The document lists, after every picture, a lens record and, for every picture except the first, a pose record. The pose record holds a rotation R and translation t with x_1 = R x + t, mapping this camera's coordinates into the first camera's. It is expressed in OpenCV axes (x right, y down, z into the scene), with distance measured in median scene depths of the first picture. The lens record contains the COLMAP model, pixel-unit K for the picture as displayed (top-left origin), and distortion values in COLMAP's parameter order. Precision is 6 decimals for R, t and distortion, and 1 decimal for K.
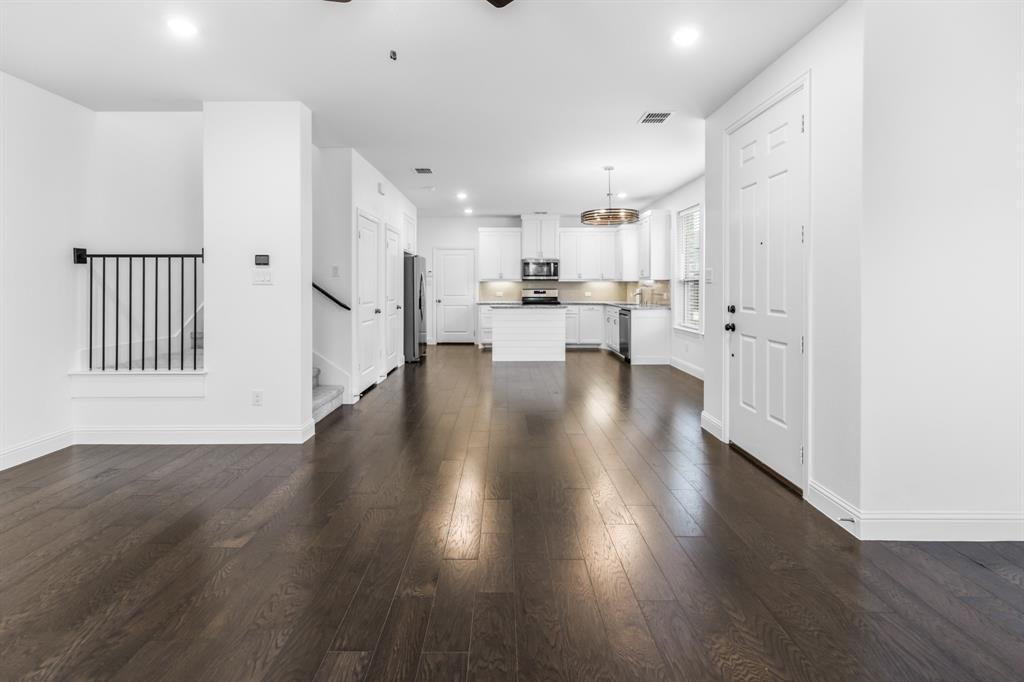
lens RADIAL K [[451.6, 0, 503.5], [0, 451.6, 280.8], [0, 0, 1]] dist [0.000228, 0.002643]
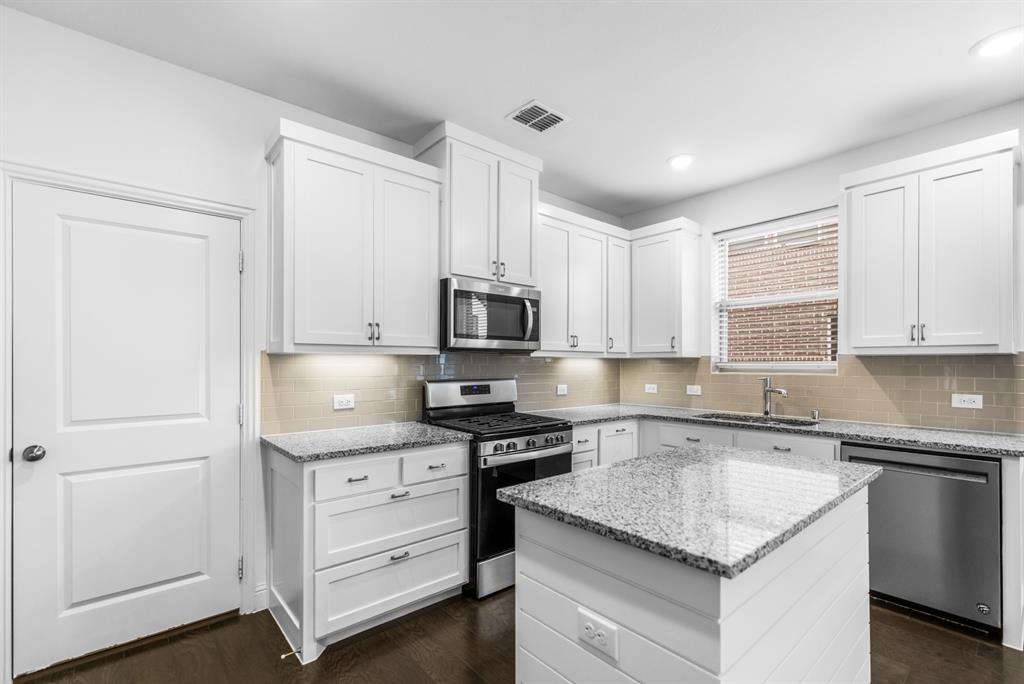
lens RADIAL K [[451.6, 0, 494.7], [0, 451.6, 363.0], [0, 0, 1]] dist [0.000228, 0.002643]
pose [[0.771186, 0.000833, 0.636609, -0.120539], [-0.008441, 0.999925, 0.008916, 0.003556], [-0.636554, -0.012250, 0.771135, 0.777940]]
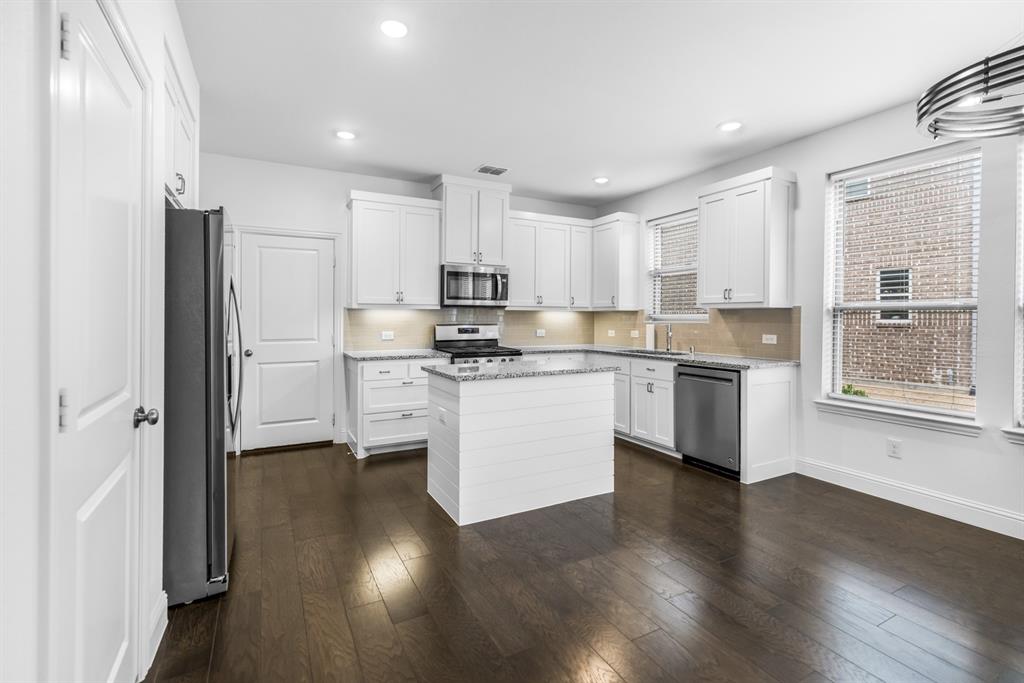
lens RADIAL K [[451.6, 0, 496.0], [0, 451.6, 318.2], [0, 0, 1]] dist [0.000228, 0.002643]
pose [[0.892546, 0.000761, 0.450956, -0.133124], [-0.007936, 0.999870, 0.014020, 0.003721], [-0.450887, -0.016092, 0.892436, 0.544512]]
